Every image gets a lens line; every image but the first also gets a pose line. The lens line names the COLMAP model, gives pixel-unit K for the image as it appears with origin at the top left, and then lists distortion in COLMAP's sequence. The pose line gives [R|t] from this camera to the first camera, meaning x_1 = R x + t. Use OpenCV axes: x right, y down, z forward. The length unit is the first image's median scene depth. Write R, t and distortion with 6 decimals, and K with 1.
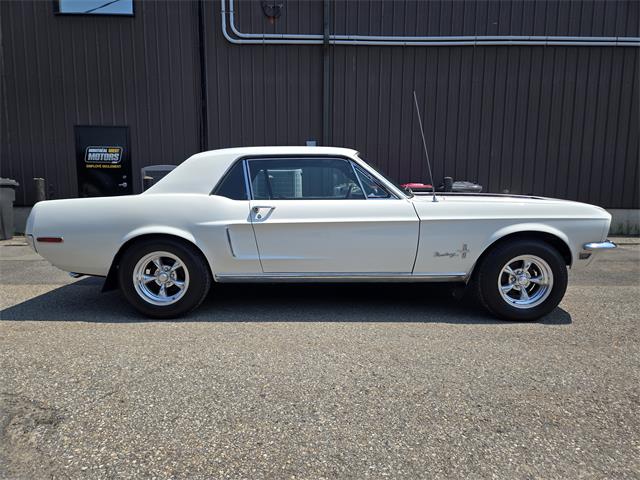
lens RADIAL K [[430.4, 0, 317.7], [0, 430.4, 251.9], [0, 0, 1]] dist [0.057471, -0.048903]
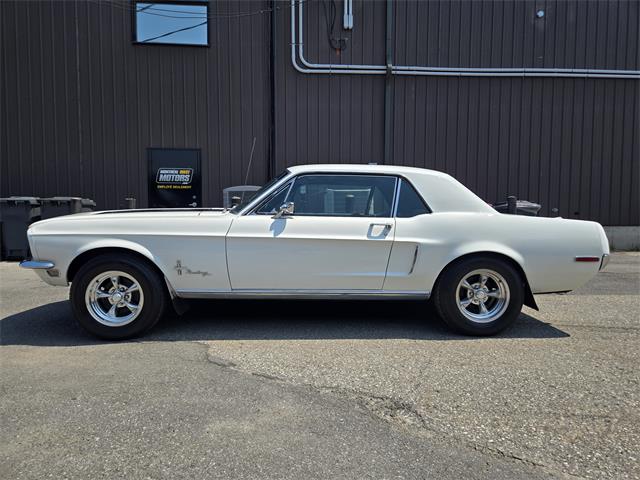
lens RADIAL K [[430.4, 0, 307.8], [0, 430.4, 246.9], [0, 0, 1]] dist [0.057471, -0.048903]
pose [[0.999170, -0.003426, 0.040583, -0.223308], [0.005867, 0.998170, -0.060191, 0.010340], [-0.040302, 0.060379, 0.997362, -0.033434]]
